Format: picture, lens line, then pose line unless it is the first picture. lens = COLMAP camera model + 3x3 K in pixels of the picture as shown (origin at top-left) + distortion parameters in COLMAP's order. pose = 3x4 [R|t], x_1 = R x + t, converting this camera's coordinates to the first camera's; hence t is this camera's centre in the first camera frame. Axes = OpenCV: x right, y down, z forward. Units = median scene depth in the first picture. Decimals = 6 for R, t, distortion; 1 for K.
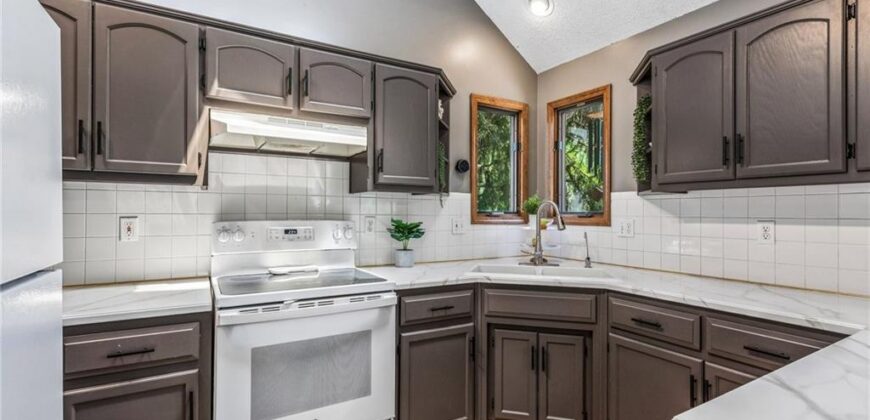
lens RADIAL K [[391.1, 0, 429.7], [0, 391.1, 212.6], [0, 0, 1]] dist [0.001208, 0.000785]
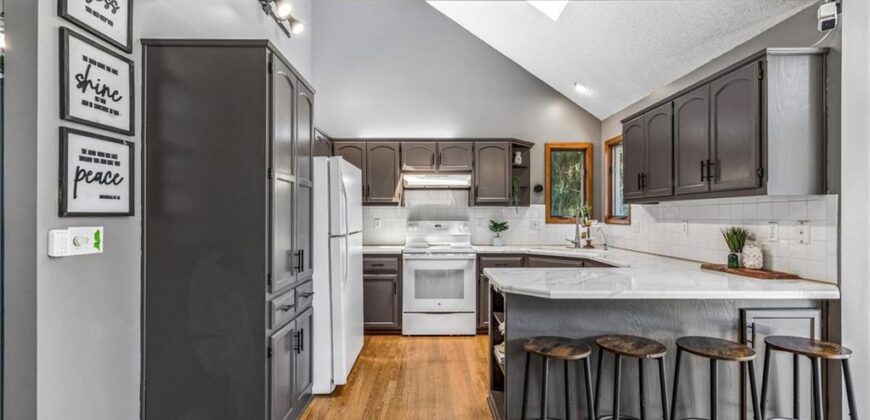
lens RADIAL K [[391.1, 0, 429.7], [0, 391.1, 212.6], [0, 0, 1]] dist [0.001208, 0.000785]
pose [[0.866302, -0.009484, -0.499431, 0.669002], [0.003950, 0.999919, -0.012136, 0.002578], [0.499505, 0.008541, 0.866269, -0.863004]]
